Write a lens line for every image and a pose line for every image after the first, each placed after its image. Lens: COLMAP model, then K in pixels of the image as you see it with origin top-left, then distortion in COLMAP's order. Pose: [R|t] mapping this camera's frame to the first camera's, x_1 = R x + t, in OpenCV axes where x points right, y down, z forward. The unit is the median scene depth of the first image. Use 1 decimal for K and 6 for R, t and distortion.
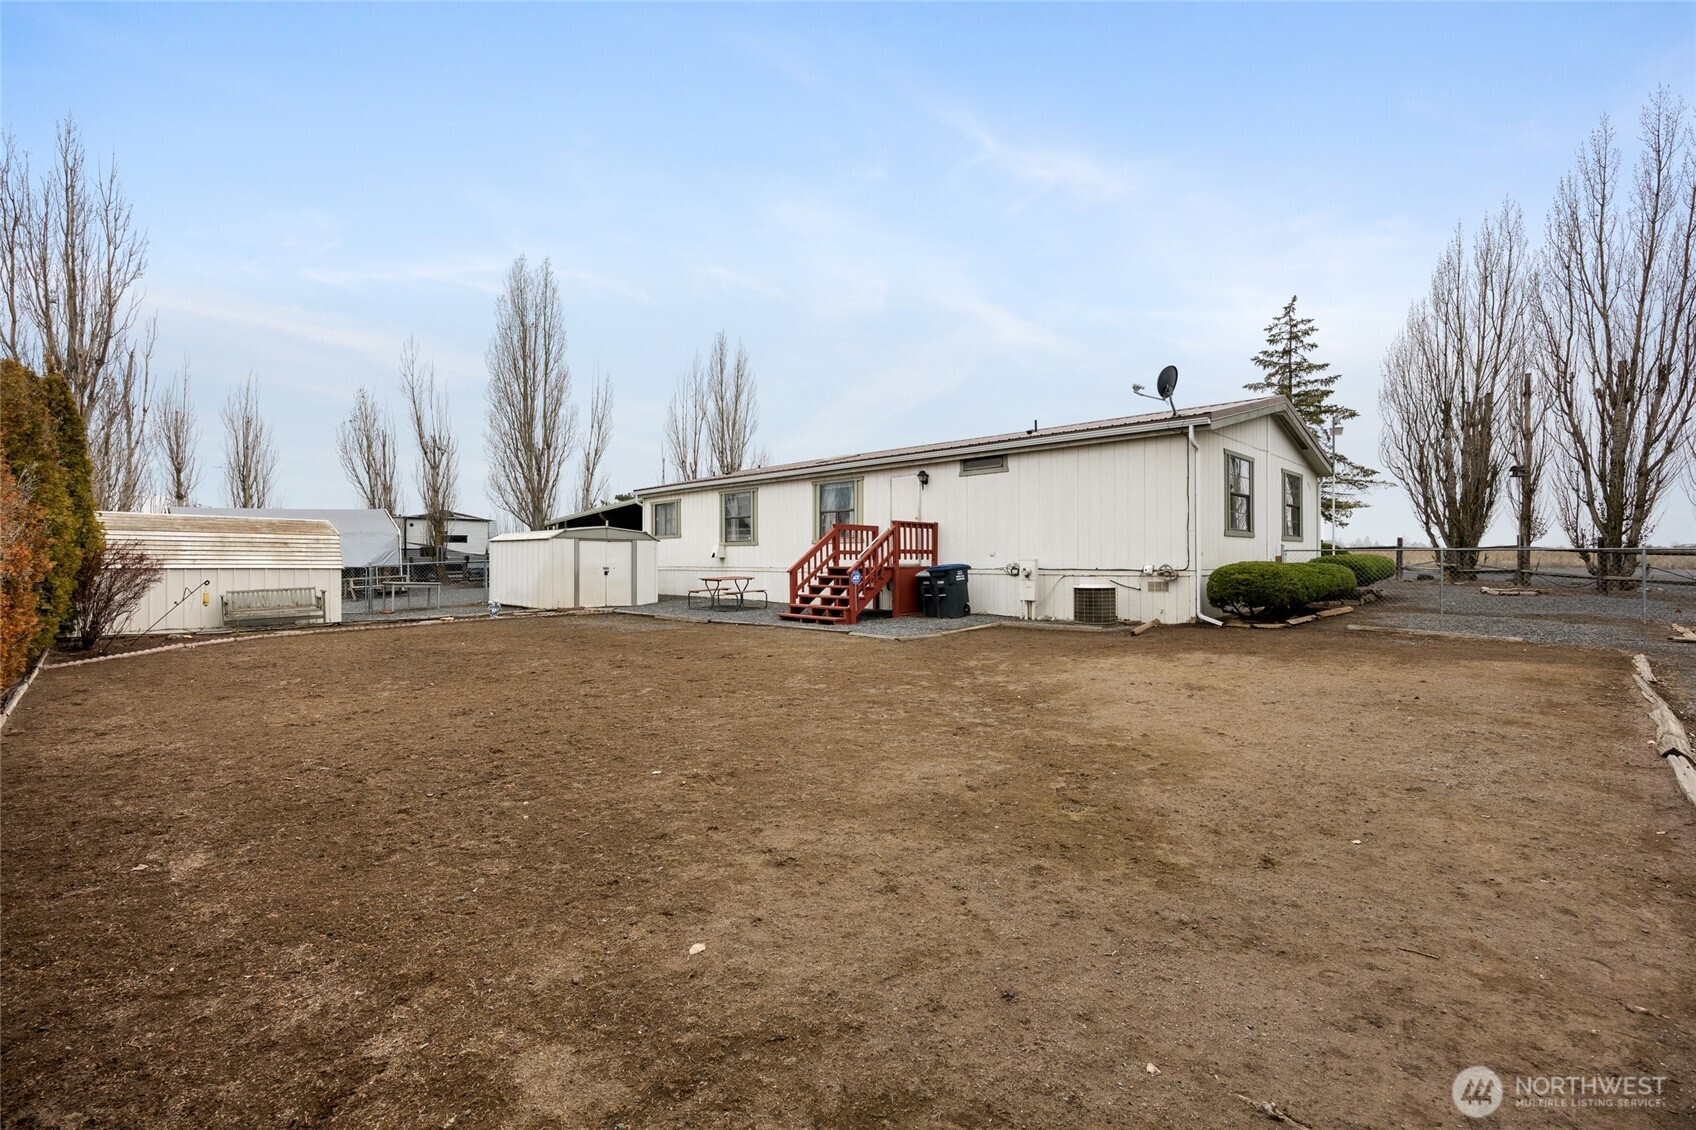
lens RADIAL K [[746.0, 0, 849.3], [0, 746.0, 567.5], [0, 0, 1]] dist [-0.009851, 0.000297]
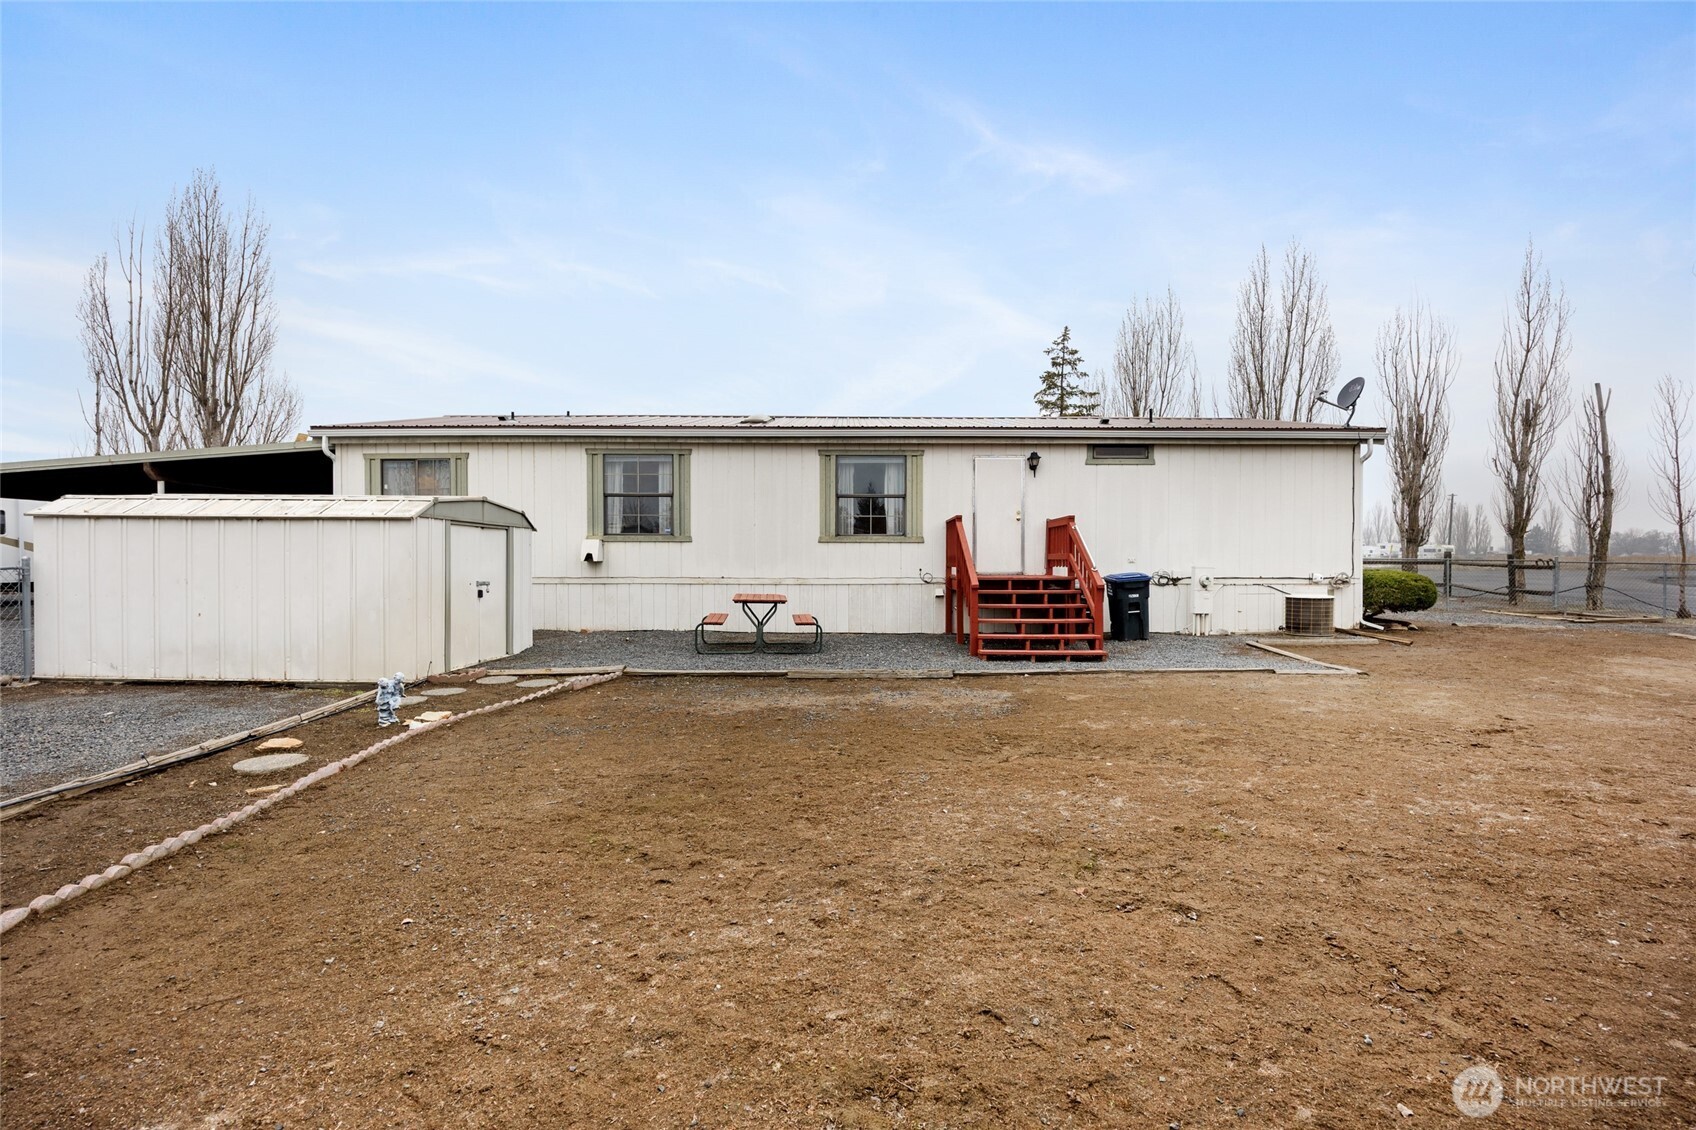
lens RADIAL K [[746.0, 0, 849.3], [0, 746.0, 567.5], [0, 0, 1]] dist [-0.009851, 0.000297]
pose [[0.705137, -0.009086, 0.709013, -0.579463], [0.002422, 0.999943, 0.010406, -0.016649], [-0.709067, -0.005620, 0.705119, 0.568107]]
